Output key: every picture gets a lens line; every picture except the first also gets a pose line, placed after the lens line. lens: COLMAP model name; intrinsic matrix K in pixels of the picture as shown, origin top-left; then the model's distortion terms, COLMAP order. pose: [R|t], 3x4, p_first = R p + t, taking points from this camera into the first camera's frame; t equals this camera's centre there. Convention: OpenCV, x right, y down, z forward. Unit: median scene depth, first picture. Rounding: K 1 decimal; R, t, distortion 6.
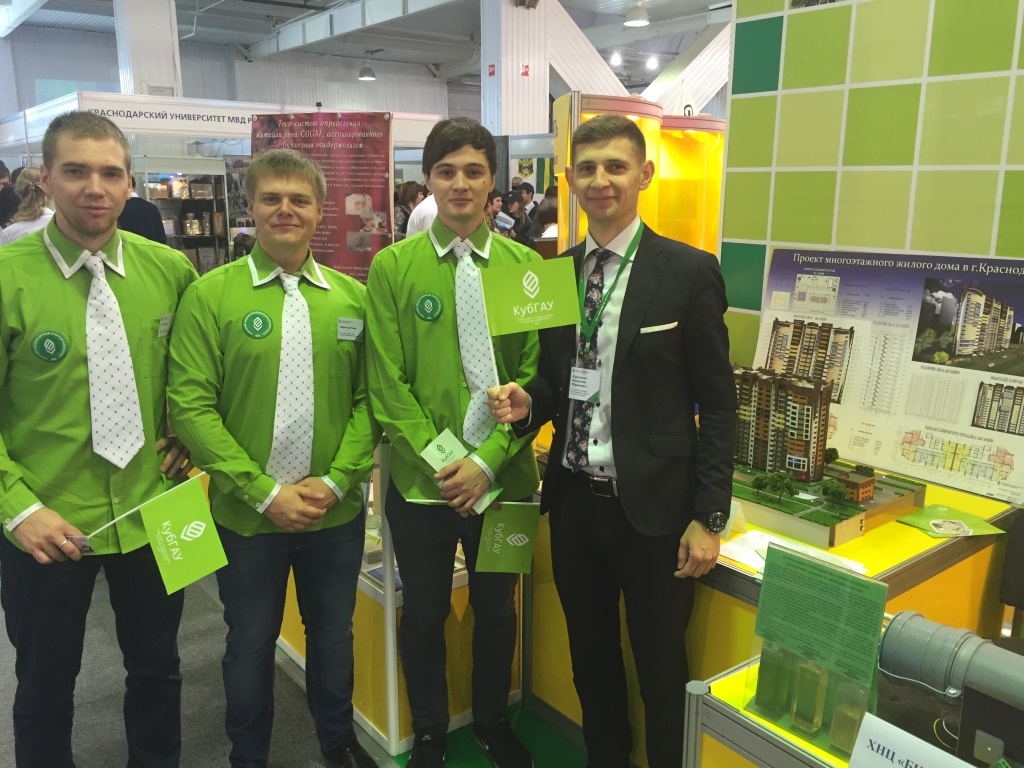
lens RADIAL K [[887.5, 0, 512.5], [0, 887.5, 383.5], [0, 0, 1]] dist [0.089122, -0.105892]
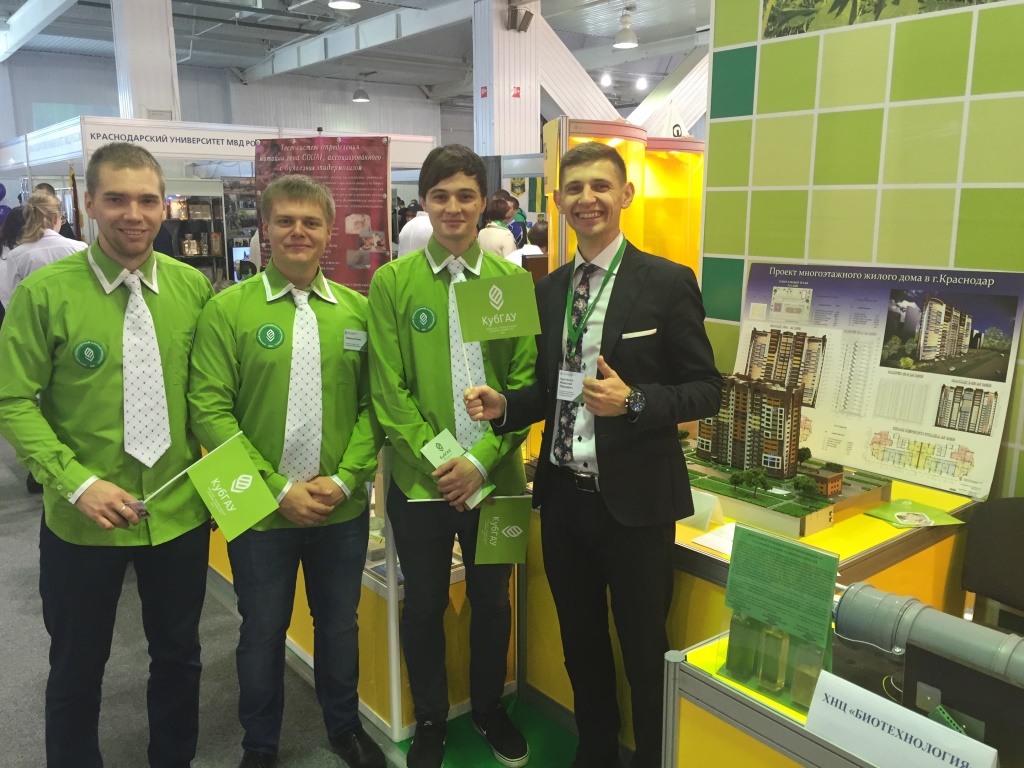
lens RADIAL K [[887.5, 0, 508.9], [0, 887.5, 383.8], [0, 0, 1]] dist [0.089122, -0.105892]
pose [[0.999967, -0.007692, 0.002552, 0.000385], [0.007740, 0.999782, -0.019390, 0.012635], [-0.002402, 0.019409, 0.999809, -0.064647]]
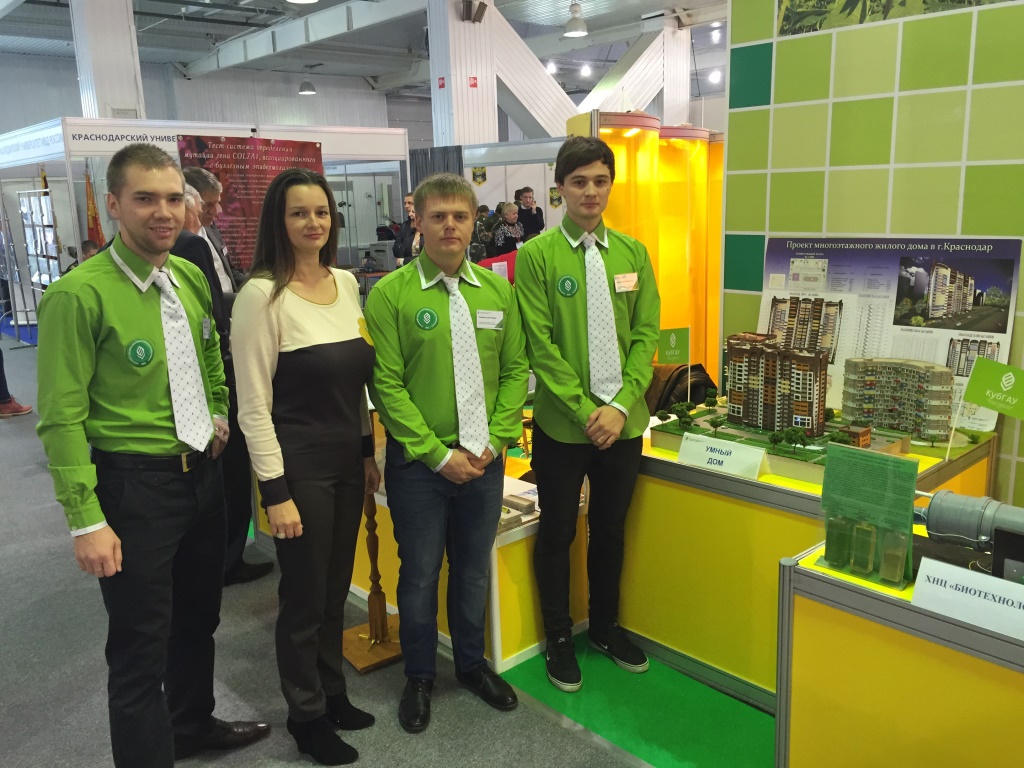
lens RADIAL K [[887.5, 0, 513.4], [0, 887.5, 379.8], [0, 0, 1]] dist [0.089122, -0.105892]
pose [[0.996514, -0.049479, 0.067166, -0.146624], [0.050241, 0.998690, -0.009702, 0.033598], [-0.066598, 0.013042, 0.997695, -0.167840]]
